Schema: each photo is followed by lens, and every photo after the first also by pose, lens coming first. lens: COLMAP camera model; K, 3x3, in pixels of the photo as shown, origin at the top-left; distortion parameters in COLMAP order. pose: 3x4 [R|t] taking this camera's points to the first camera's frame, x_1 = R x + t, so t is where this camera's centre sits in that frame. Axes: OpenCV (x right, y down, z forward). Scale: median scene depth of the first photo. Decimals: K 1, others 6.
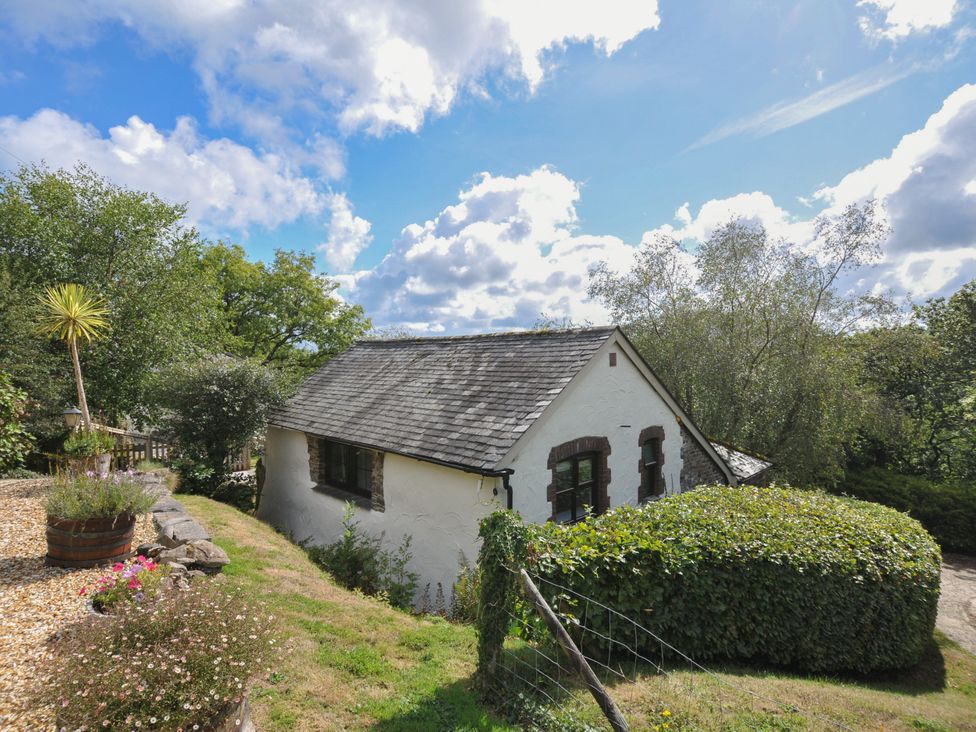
lens RADIAL K [[510.9, 0, 492.2], [0, 510.9, 371.4], [0, 0, 1]] dist [-0.002512, -0.000860]
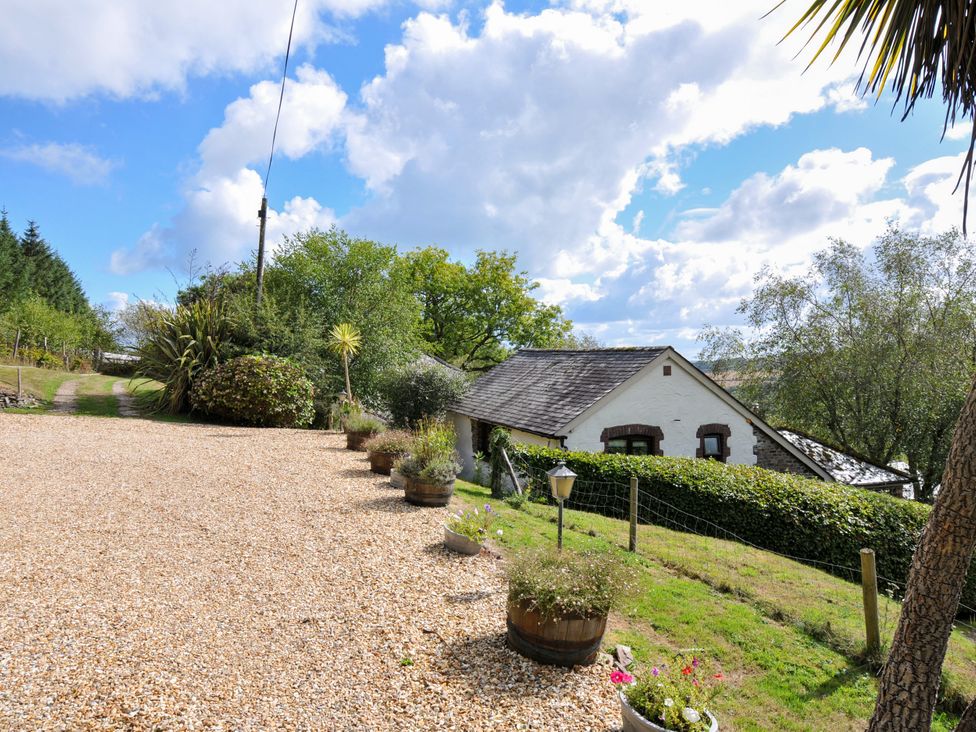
lens RADIAL K [[853.6, 0, 488.0], [0, 853.6, 371.7], [0, 0, 1]] dist [0.014155, 0.004106]
pose [[0.907250, 0.023107, -0.419957, 0.690252], [-0.024722, 0.999693, 0.001597, -0.010806], [0.419865, 0.008934, 0.907543, -1.158269]]
